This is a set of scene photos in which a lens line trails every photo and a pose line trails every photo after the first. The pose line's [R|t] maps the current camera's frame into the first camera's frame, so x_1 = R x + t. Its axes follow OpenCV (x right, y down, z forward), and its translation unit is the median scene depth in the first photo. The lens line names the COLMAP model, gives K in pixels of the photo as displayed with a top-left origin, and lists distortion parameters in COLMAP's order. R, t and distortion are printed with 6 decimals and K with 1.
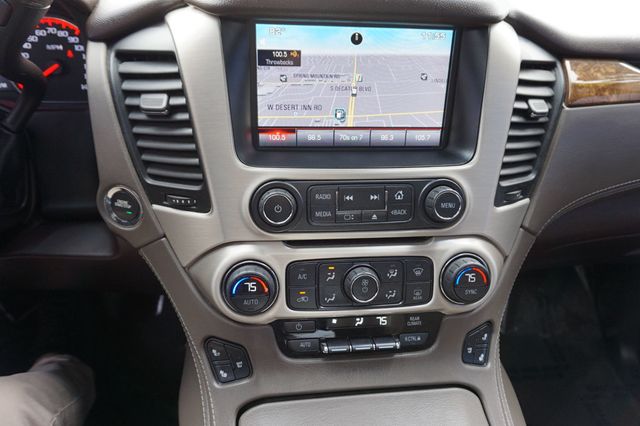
lens RADIAL K [[440.2, 0, 320.0], [0, 440.2, 213.0], [0, 0, 1]] dist [-0.029735, 0.002429]
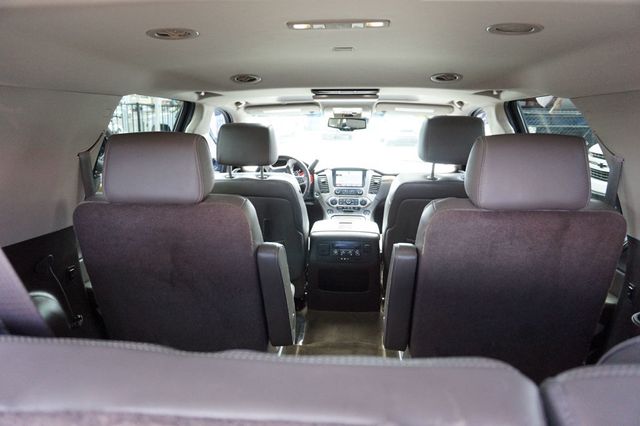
lens RADIAL K [[440.2, 0, 320.0], [0, 440.2, 213.0], [0, 0, 1]] dist [-0.029735, 0.002429]
pose [[0.981999, -0.006946, -0.188759, 1.023200], [-0.065603, 0.924573, -0.375314, 3.157192], [0.177128, 0.380941, 0.907474, -5.771864]]
